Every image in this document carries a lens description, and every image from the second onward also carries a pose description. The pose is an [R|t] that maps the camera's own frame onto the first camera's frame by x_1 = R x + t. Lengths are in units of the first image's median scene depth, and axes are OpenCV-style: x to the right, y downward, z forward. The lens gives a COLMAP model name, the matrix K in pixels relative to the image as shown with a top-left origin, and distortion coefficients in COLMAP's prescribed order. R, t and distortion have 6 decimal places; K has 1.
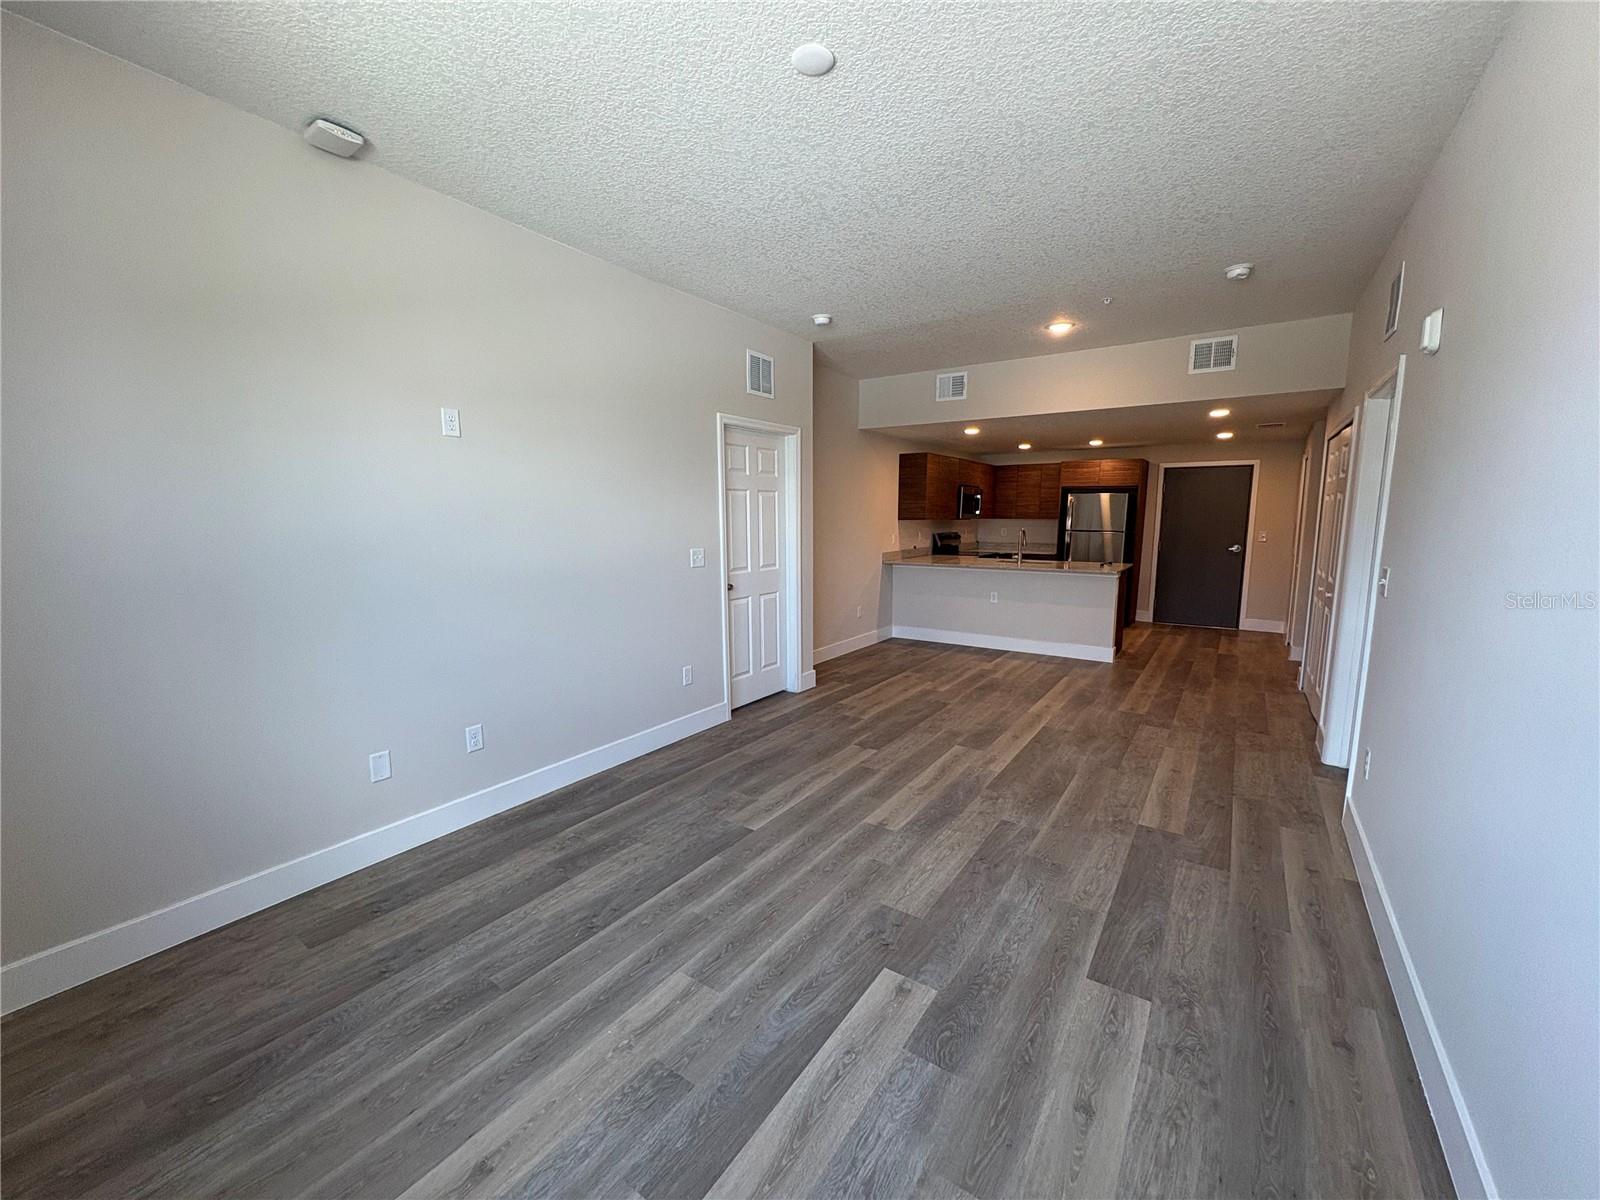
lens RADIAL K [[641.7, 0, 789.8], [0, 641.7, 599.9], [0, 0, 1]] dist [0.003044, 0.000188]
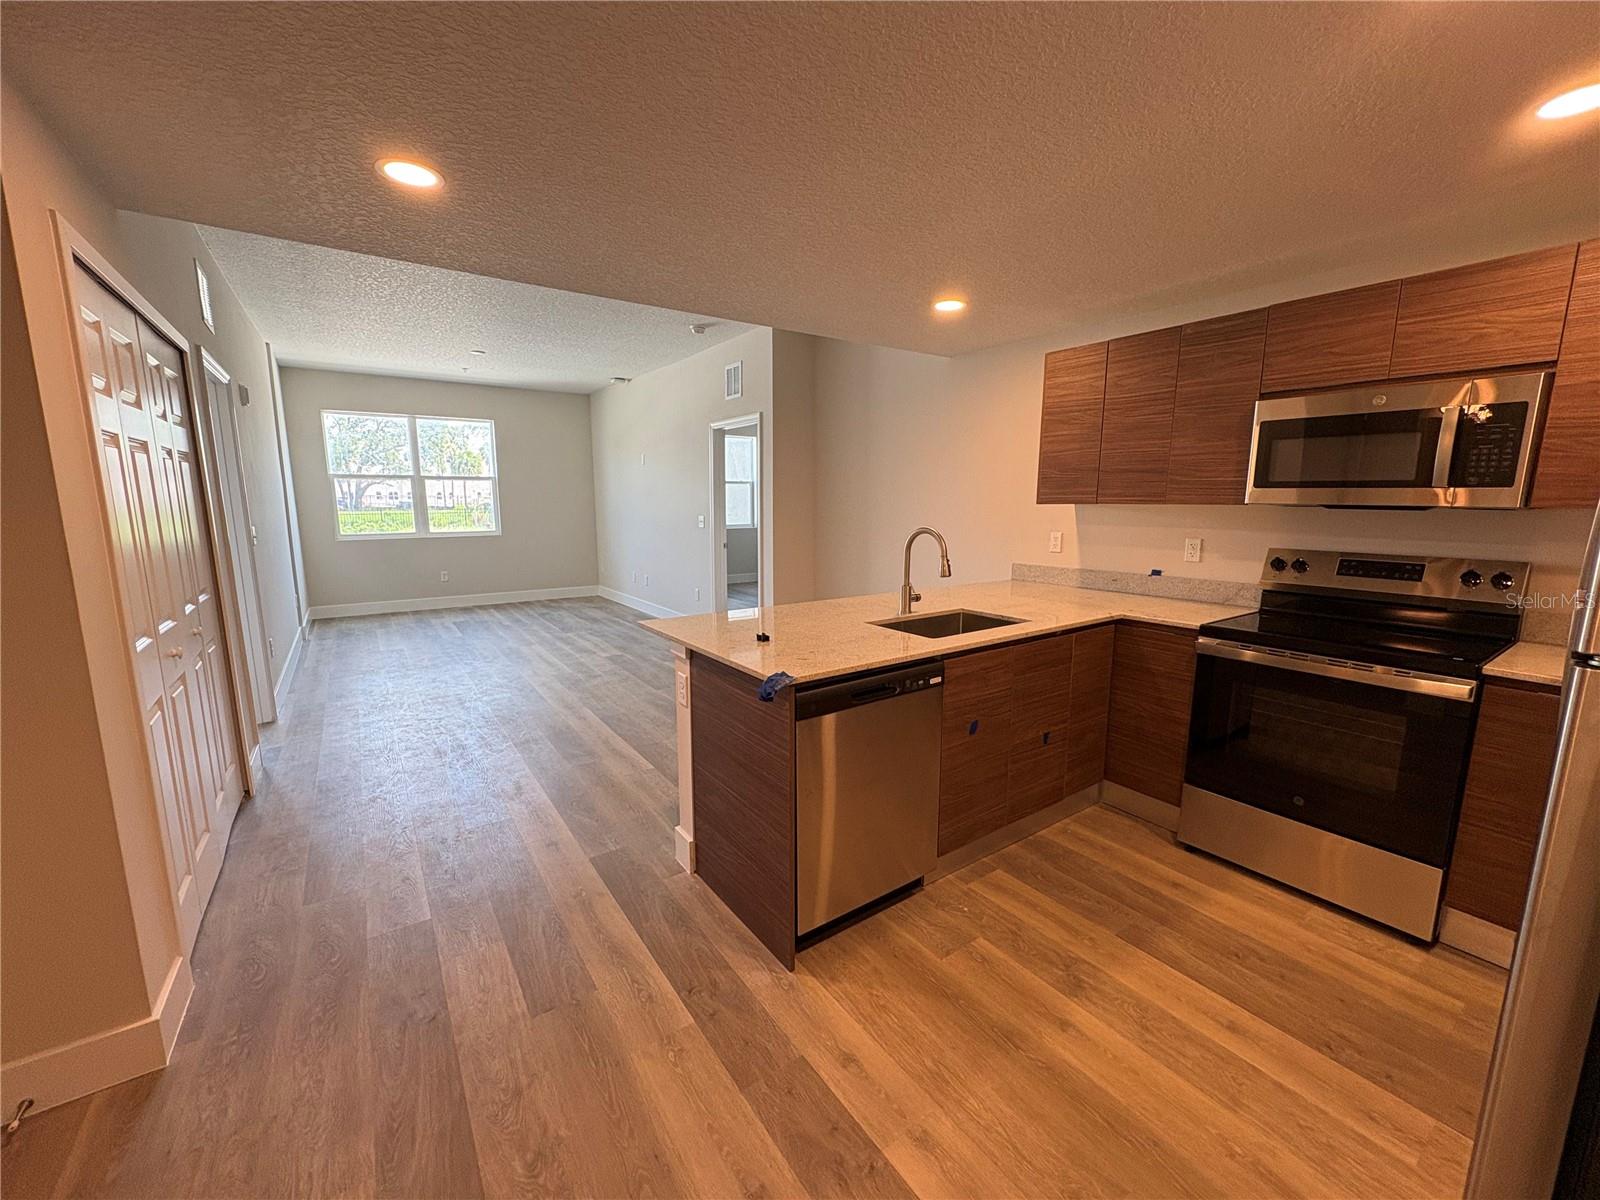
lens RADIAL K [[641.7, 0, 812.9], [0, 641.7, 601.9], [0, 0, 1]] dist [0.003044, 0.000188]
pose [[-0.334374, 0.150880, -0.930285, 1.179519], [-0.126607, 0.970962, 0.202984, -0.215956], [0.933898, 0.185653, -0.305562, 1.677061]]
